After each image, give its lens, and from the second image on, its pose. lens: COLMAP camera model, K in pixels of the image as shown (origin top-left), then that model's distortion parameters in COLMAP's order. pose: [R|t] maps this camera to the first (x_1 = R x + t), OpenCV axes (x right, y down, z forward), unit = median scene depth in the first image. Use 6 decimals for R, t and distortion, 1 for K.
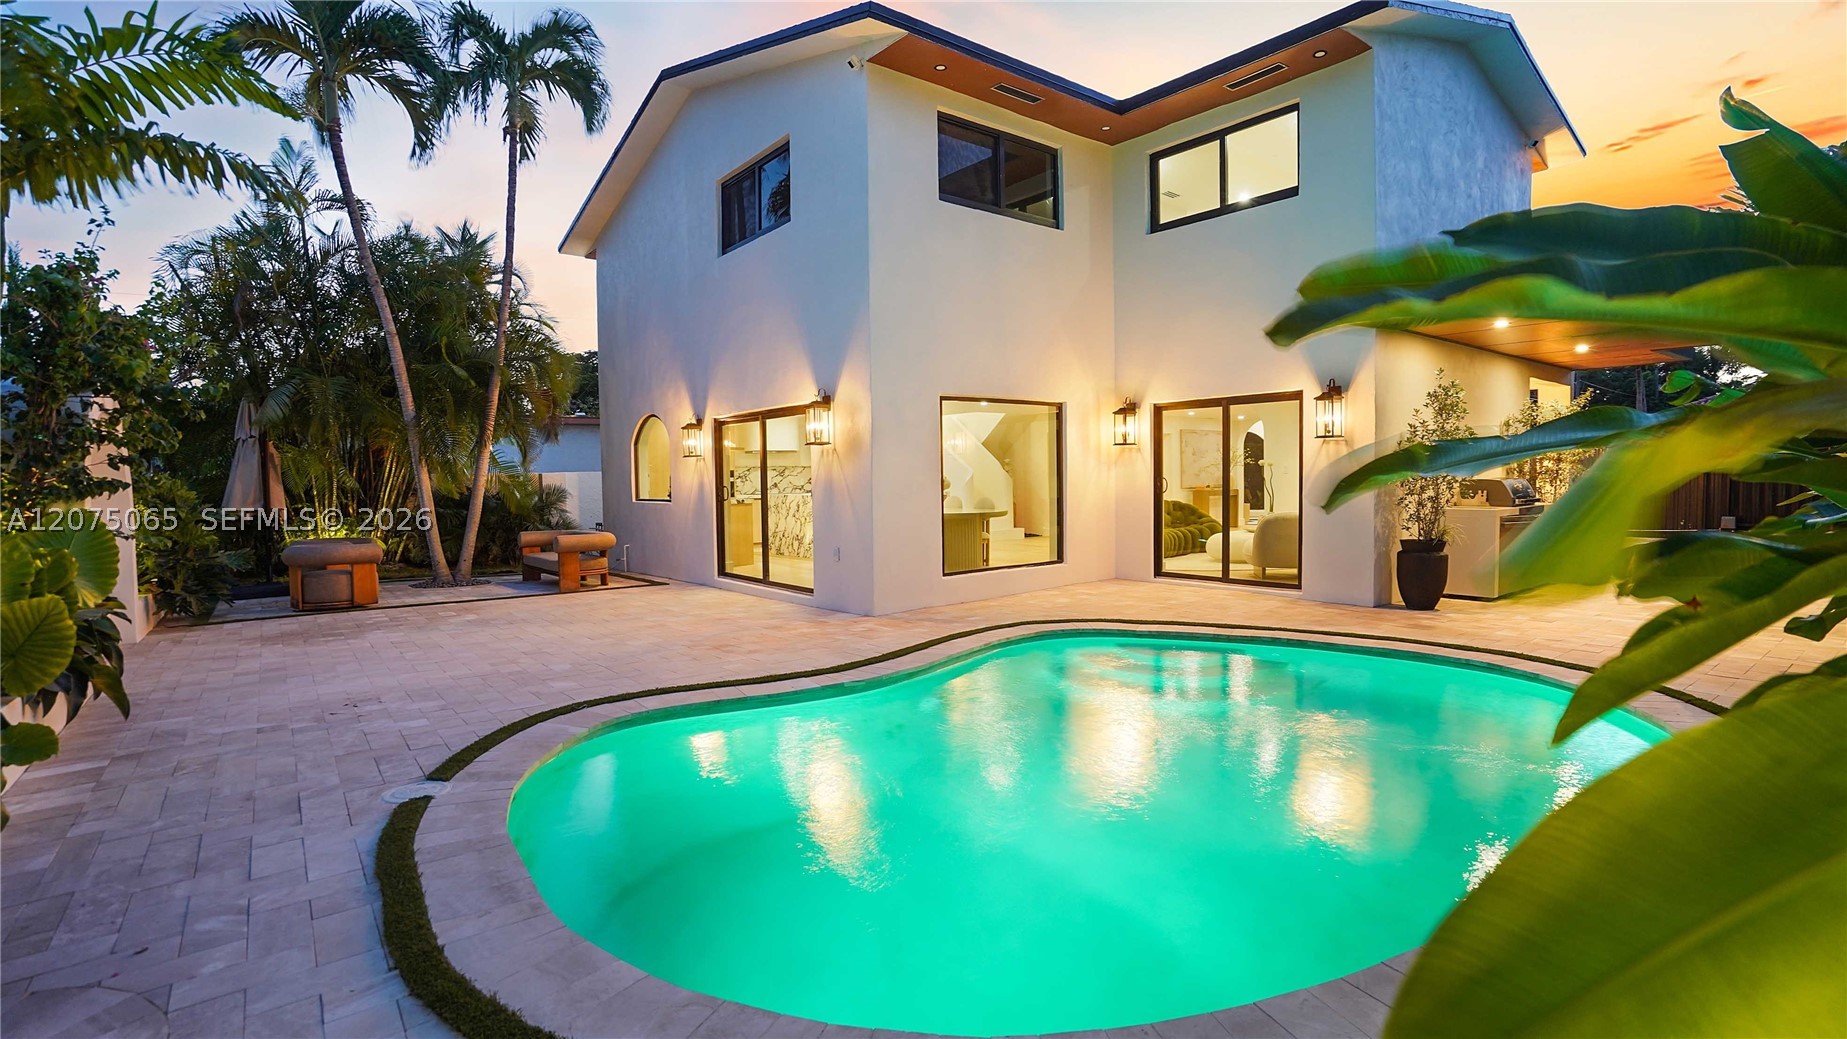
lens RADIAL K [[895.7, 0, 911.4], [0, 895.7, 516.1], [0, 0, 1]] dist [-0.014325, 0.000108]
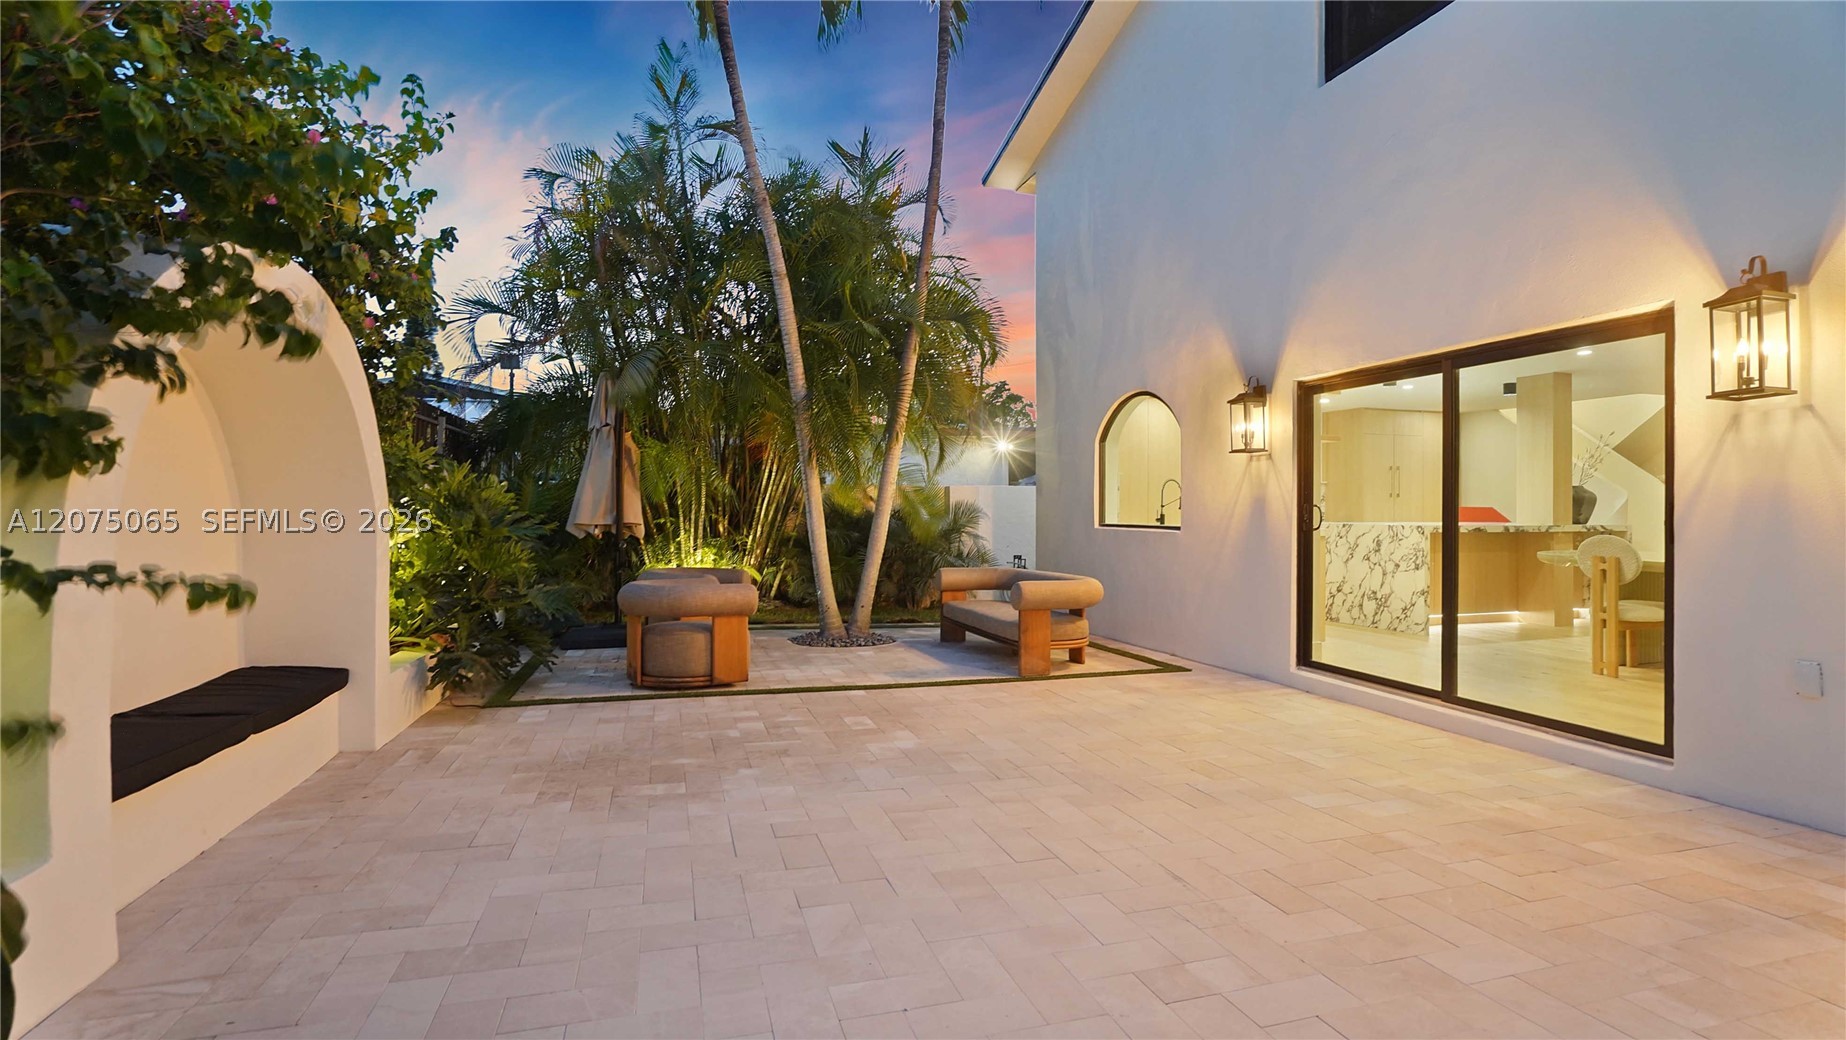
lens RADIAL K [[881.1, 0, 929.5], [0, 881.1, 520.5], [0, 0, 1]] dist [-0.001542, 0.000042]
pose [[0.942454, 0.024388, -0.333445, -0.226329], [-0.034125, 0.999144, -0.023374, -0.002162], [0.332590, 0.033408, 0.942480, 0.374432]]
